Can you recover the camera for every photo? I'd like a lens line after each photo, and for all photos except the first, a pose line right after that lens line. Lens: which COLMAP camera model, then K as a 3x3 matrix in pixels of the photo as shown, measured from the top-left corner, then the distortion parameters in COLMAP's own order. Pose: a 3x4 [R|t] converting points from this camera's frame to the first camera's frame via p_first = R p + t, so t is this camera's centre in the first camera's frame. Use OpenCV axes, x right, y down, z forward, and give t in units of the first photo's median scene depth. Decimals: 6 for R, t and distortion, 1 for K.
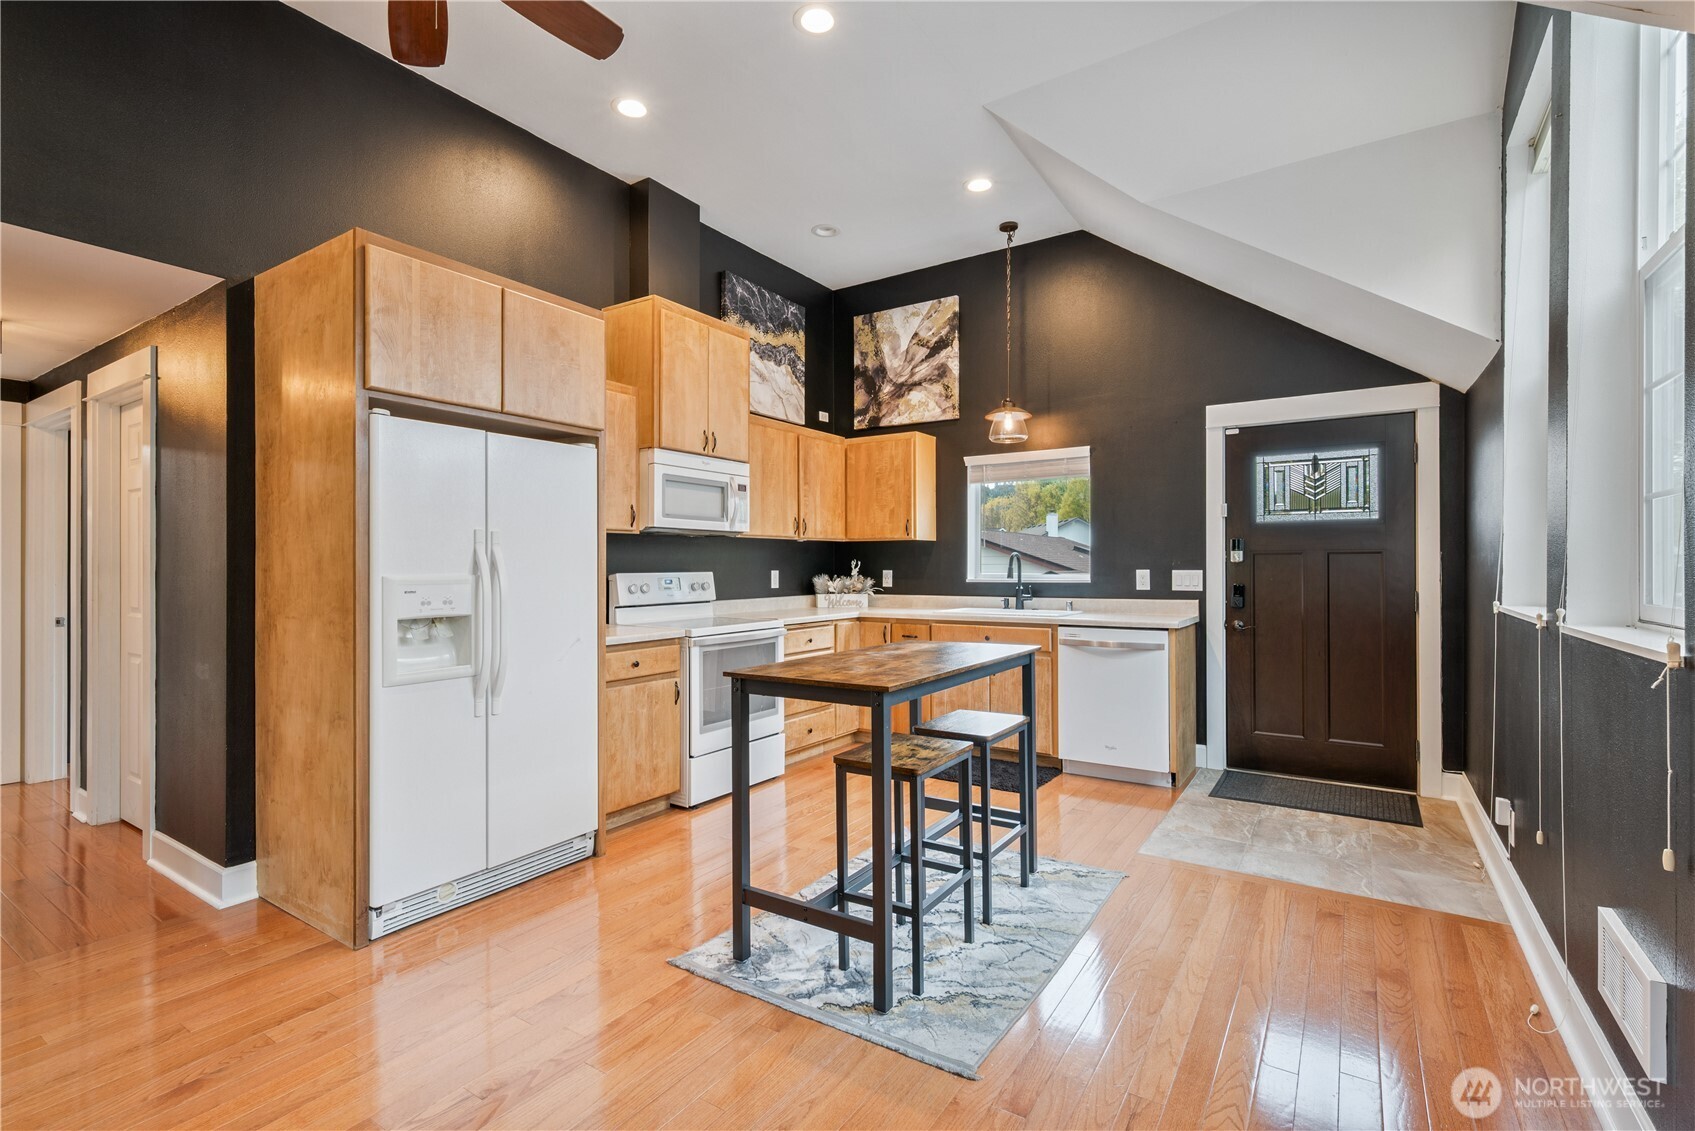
lens RADIAL K [[777.4, 0, 844.5], [0, 777.4, 568.8], [0, 0, 1]] dist [-0.004163, -0.000330]
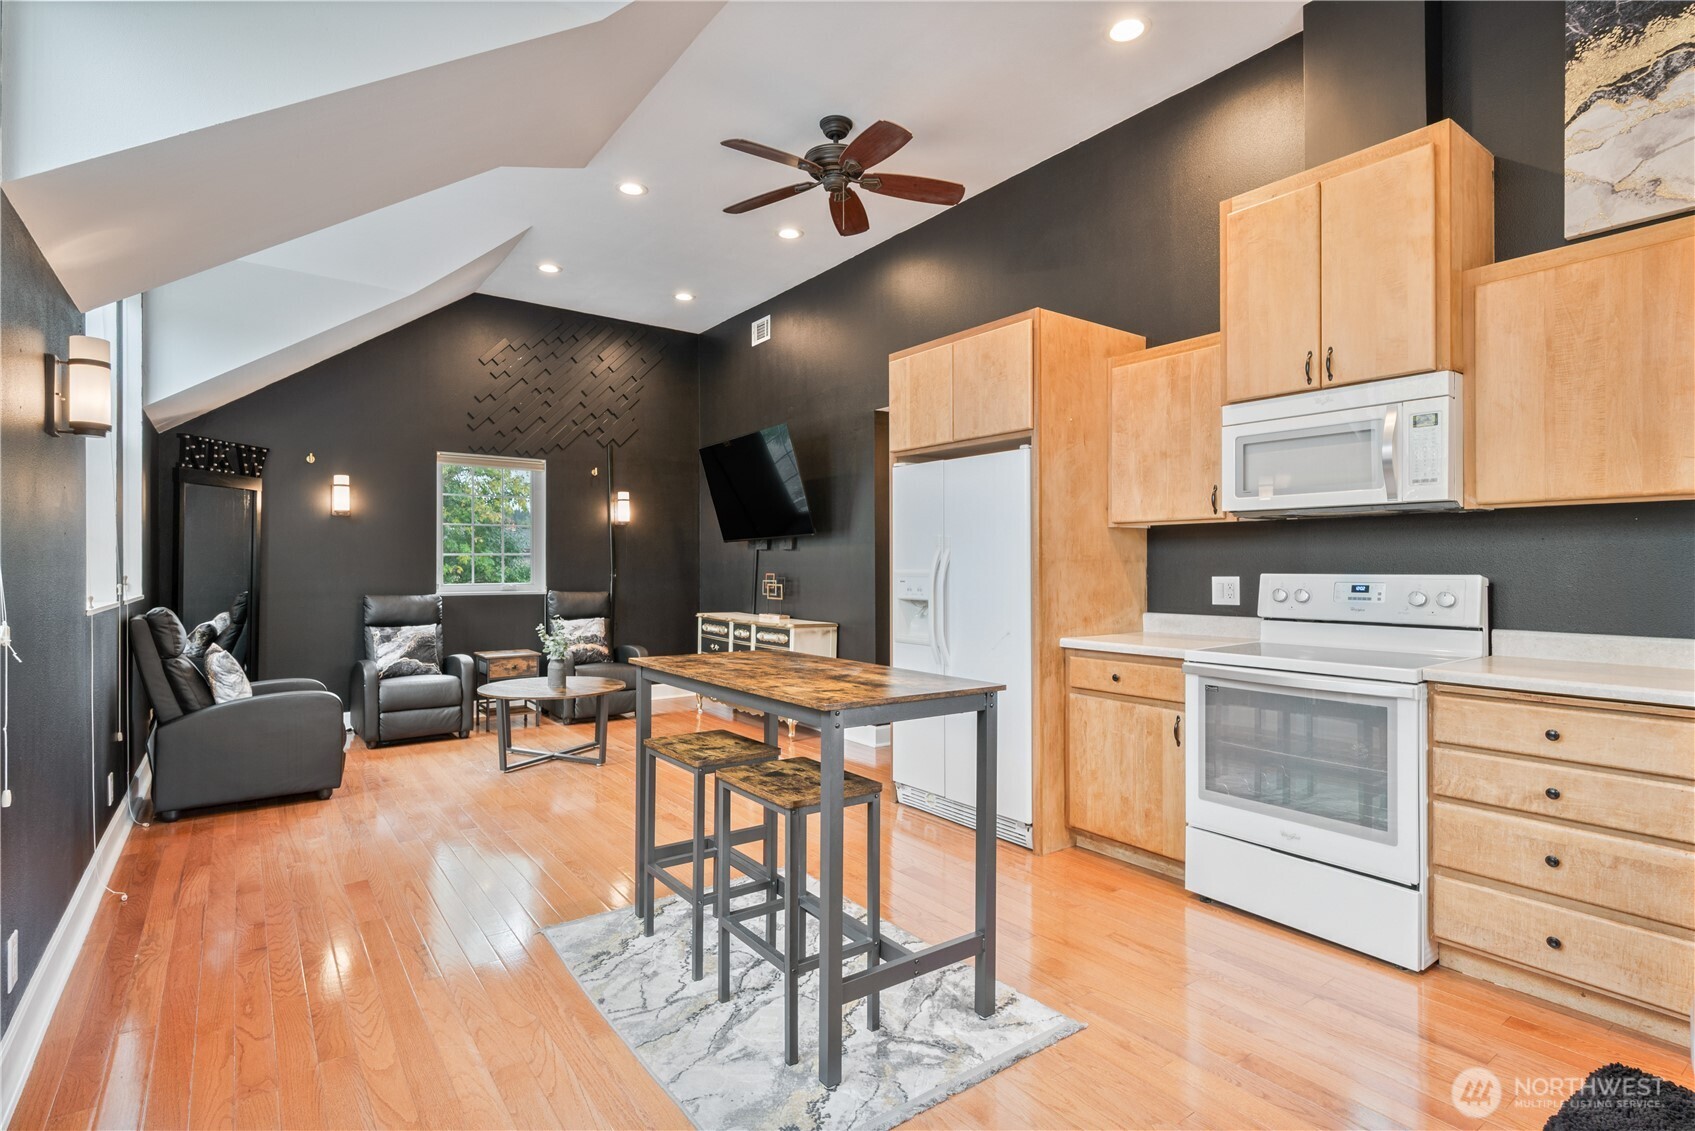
lens RADIAL K [[833.1, 0, 846.3], [0, 833.1, 560.1], [0, 0, 1]] dist [-0.000899, -0.000604]
pose [[-0.352675, 0.004760, -0.935734, 0.667868], [0.003285, 0.999987, 0.003849, -0.012354], [0.935740, -0.001716, -0.352686, 0.993465]]
